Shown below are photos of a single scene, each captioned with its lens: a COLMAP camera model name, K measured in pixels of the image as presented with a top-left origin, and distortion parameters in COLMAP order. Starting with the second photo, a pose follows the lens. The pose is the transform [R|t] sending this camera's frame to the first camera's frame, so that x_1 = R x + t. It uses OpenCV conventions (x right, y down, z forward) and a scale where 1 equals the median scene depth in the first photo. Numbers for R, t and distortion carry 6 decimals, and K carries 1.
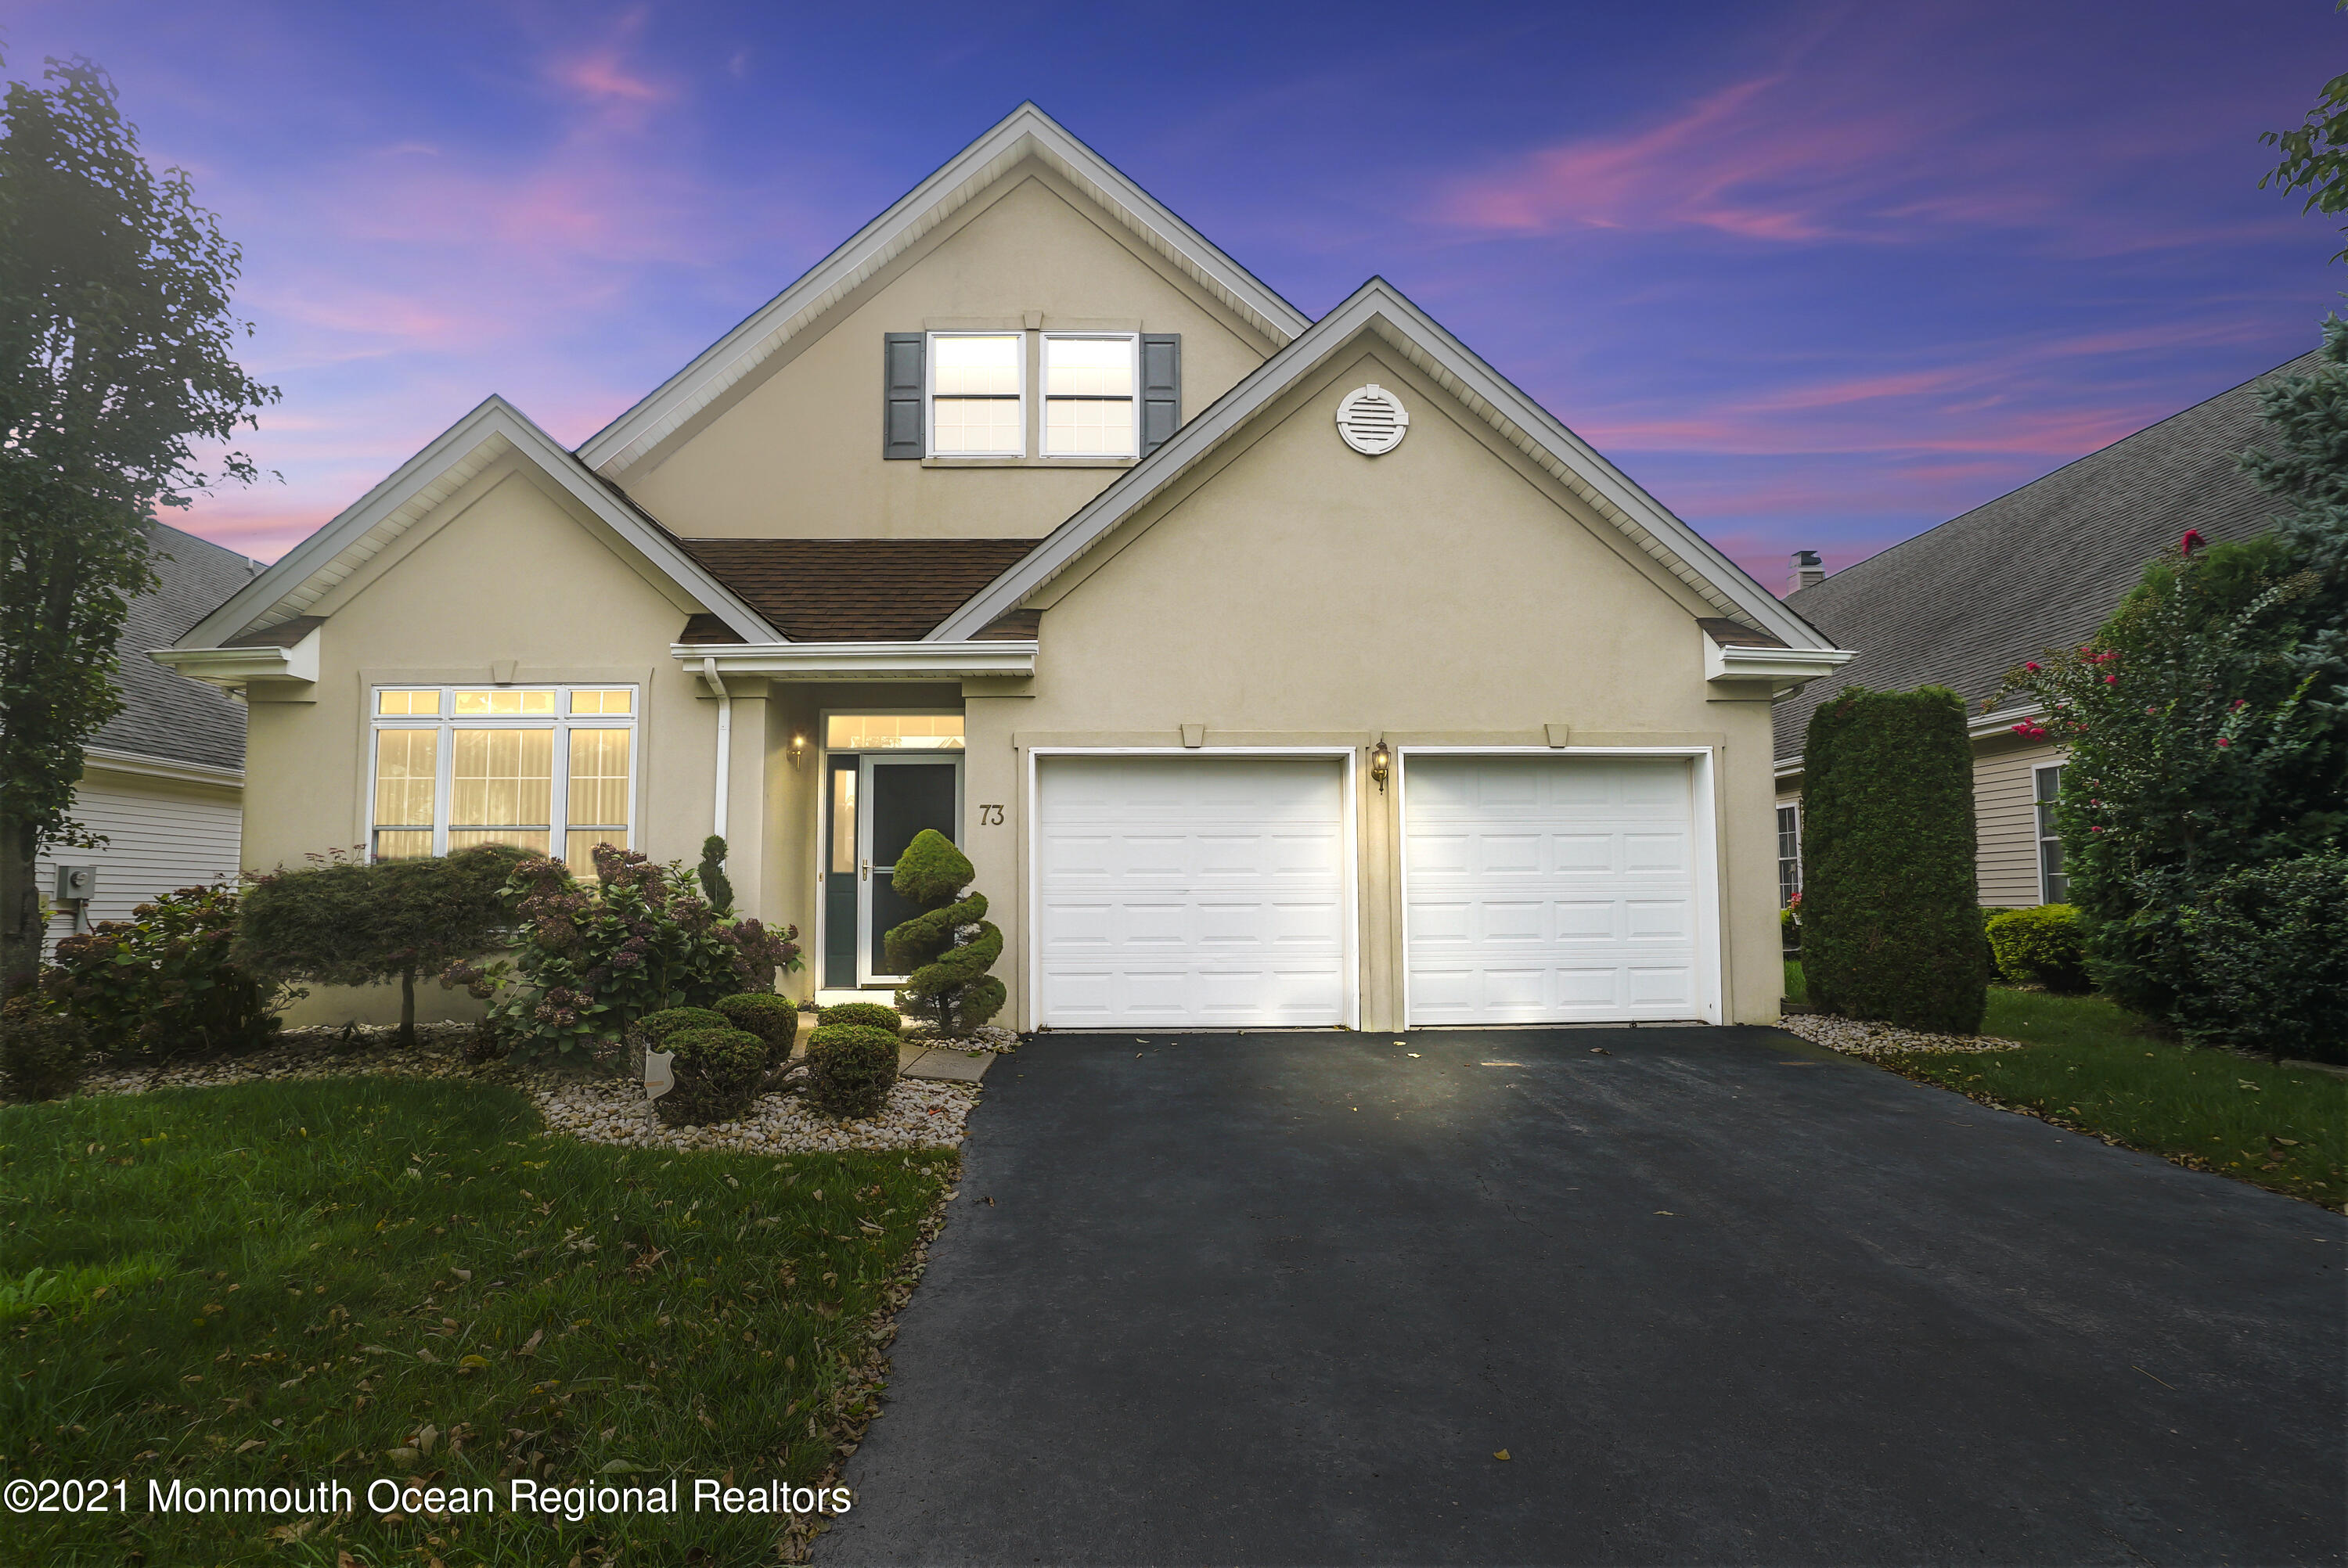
lens RADIAL K [[1165.7, 0, 1174.0], [0, 1165.7, 784.0], [0, 0, 1]] dist [-0.015210, 0.000480]
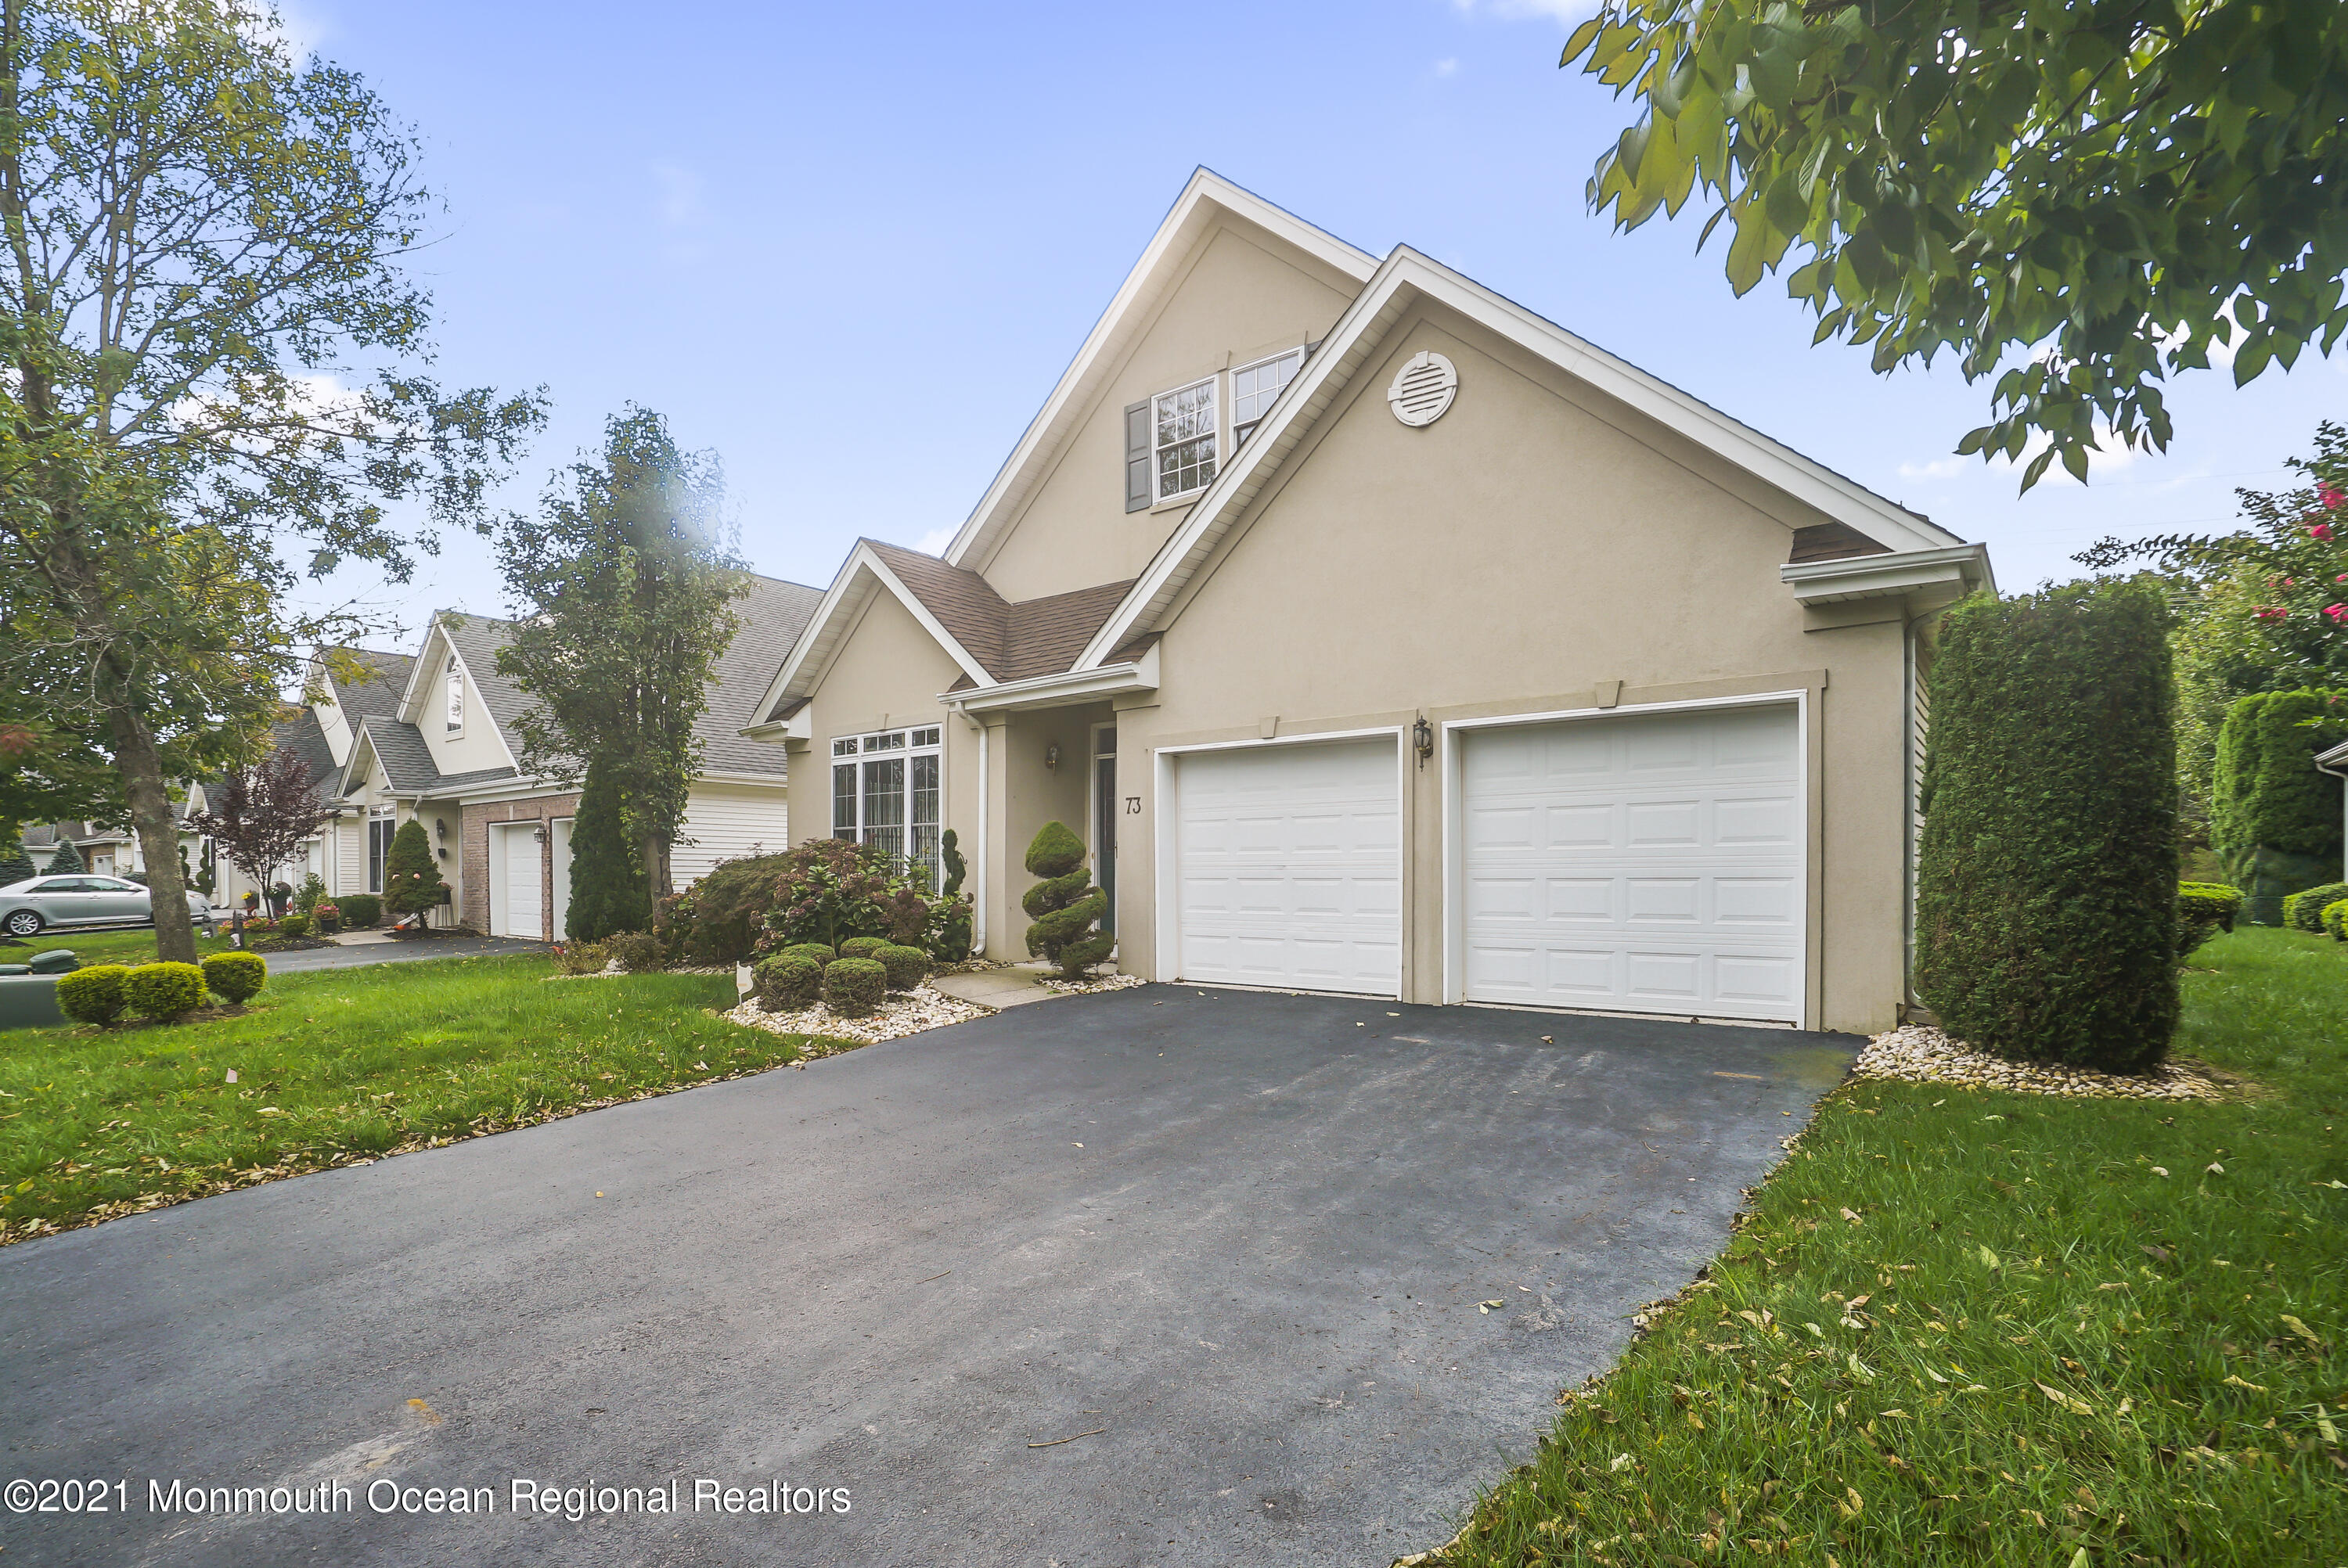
lens RADIAL K [[1149.1, 0, 1142.5], [0, 1149.1, 829.3], [0, 0, 1]] dist [-0.001005, -0.000068]
pose [[0.749795, -0.020962, -0.661338, 0.646090], [0.068948, 0.996532, 0.046584, -0.004001], [0.658068, -0.080527, 0.748640, 0.090952]]
